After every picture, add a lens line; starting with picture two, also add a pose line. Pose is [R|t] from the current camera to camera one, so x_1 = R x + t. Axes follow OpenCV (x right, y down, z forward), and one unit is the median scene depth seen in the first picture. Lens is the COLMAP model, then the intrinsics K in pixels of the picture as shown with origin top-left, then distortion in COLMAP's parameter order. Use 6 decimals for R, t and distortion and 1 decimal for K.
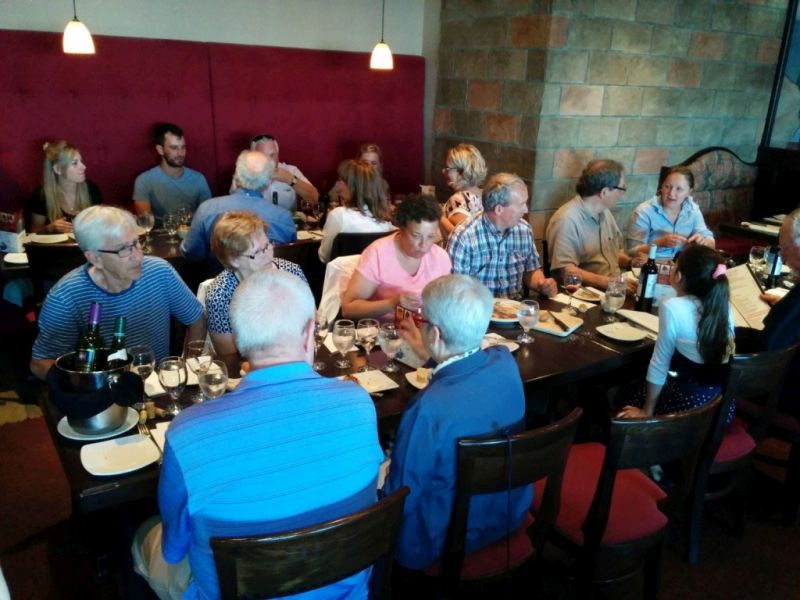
lens RADIAL K [[694.8, 0, 400.0], [0, 694.8, 307.6], [0, 0, 1]] dist [0.067100, -0.098929]
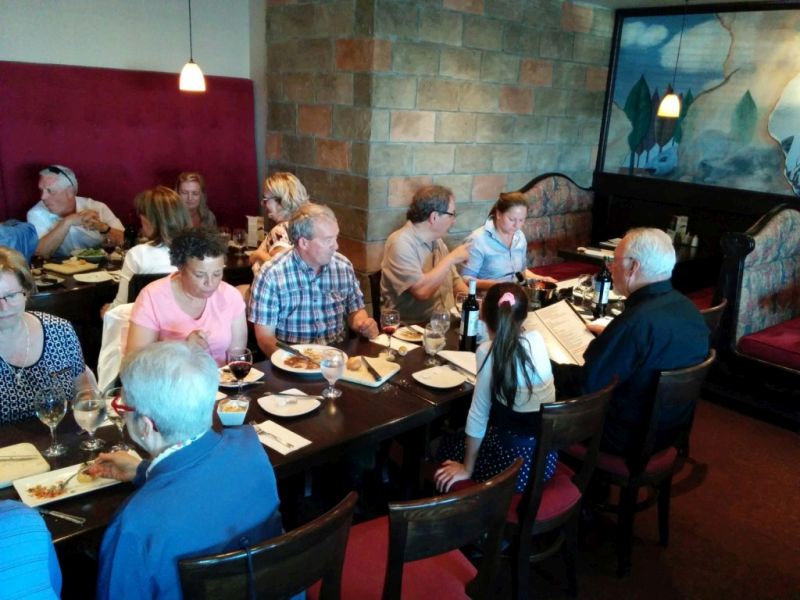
lens RADIAL K [[699.2, 0, 400.0], [0, 699.2, 300.0], [0, 0, 1]] dist [0.062872, -0.090256]
pose [[0.985143, -0.040701, 0.166846, 0.071681], [0.048601, 0.997869, -0.043540, -0.016953], [-0.164718, 0.051002, 0.985021, 0.065955]]
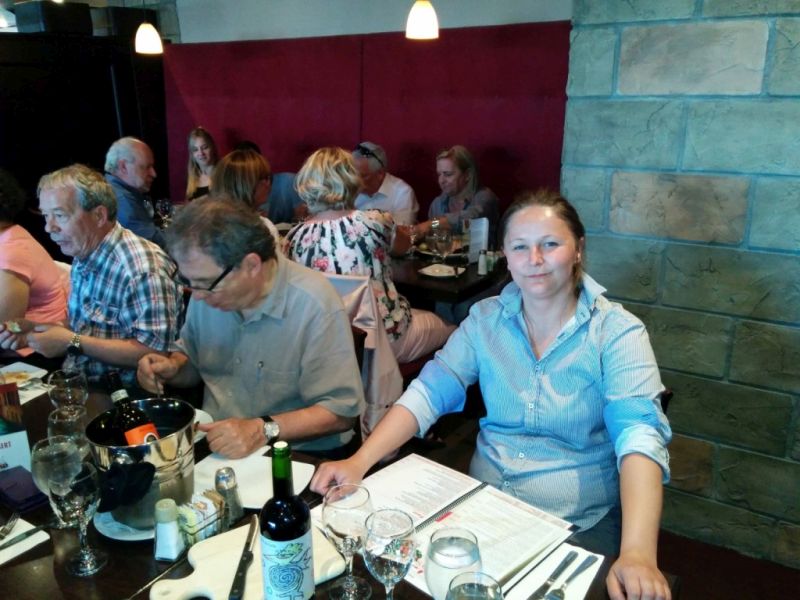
lens RADIAL K [[699.2, 0, 400.0], [0, 699.2, 300.0], [0, 0, 1]] dist [0.062872, -0.090256]
pose [[0.385700, 0.227943, -0.894023, 0.606954], [-0.258735, 0.956840, 0.132336, -0.170068], [0.885602, 0.180273, 0.428030, 0.695446]]
